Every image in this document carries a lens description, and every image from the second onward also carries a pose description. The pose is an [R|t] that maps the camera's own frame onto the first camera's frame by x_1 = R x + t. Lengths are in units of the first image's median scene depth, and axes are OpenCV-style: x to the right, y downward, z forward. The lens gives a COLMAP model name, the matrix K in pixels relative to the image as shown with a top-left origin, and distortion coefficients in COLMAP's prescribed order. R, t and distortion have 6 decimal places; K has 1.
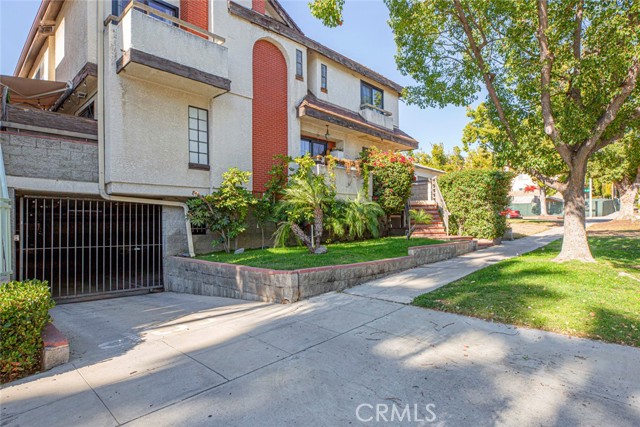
lens RADIAL K [[361.2, 0, 320.0], [0, 361.2, 213.5], [0, 0, 1]] dist [0.001542, 0.000176]
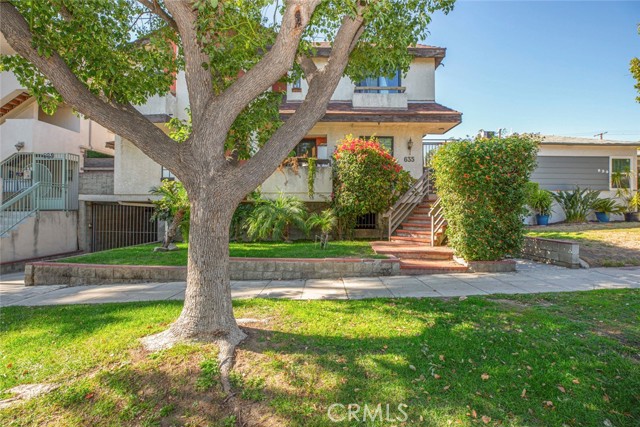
lens RADIAL K [[260.0, 0, 320.0], [0, 260.0, 213.5], [0, 0, 1]] dist [-0.002574, -0.000172]
pose [[0.662125, 0.001993, -0.749390, 0.956549], [-0.000903, 0.999998, 0.001861, -0.000375], [0.749392, -0.000555, 0.662126, 0.912126]]
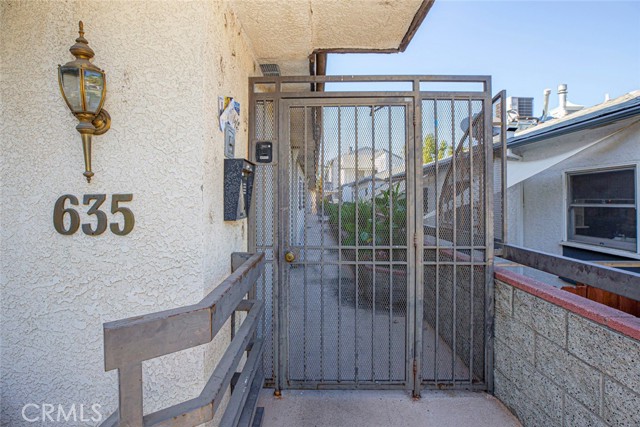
lens RADIAL K [[260.0, 0, 320.0], [0, 260.0, 213.5], [0, 0, 1]] dist [-0.002574, -0.000172]
pose [[0.690353, 0.000696, -0.723472, 0.527462], [0.007258, 0.999943, 0.007888, -0.243501], [0.723436, -0.010697, 0.690309, 1.978878]]
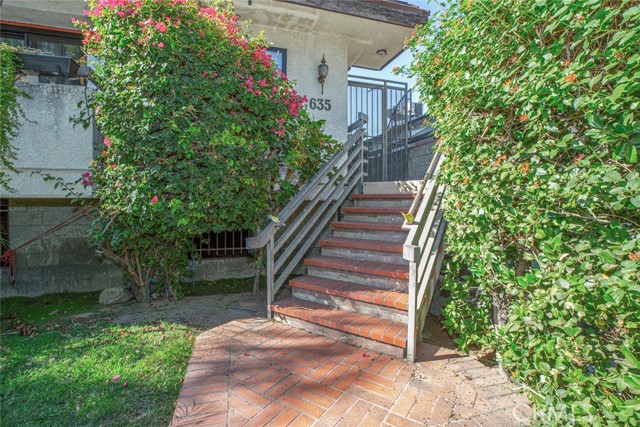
lens RADIAL K [[260.0, 0, 320.0], [0, 260.0, 213.5], [0, 0, 1]] dist [-0.002574, -0.000172]
pose [[0.875716, 0.009819, -0.482727, 0.600624], [0.004582, 0.999579, 0.028643, -0.035849], [0.482805, -0.027295, 0.875302, 1.518416]]
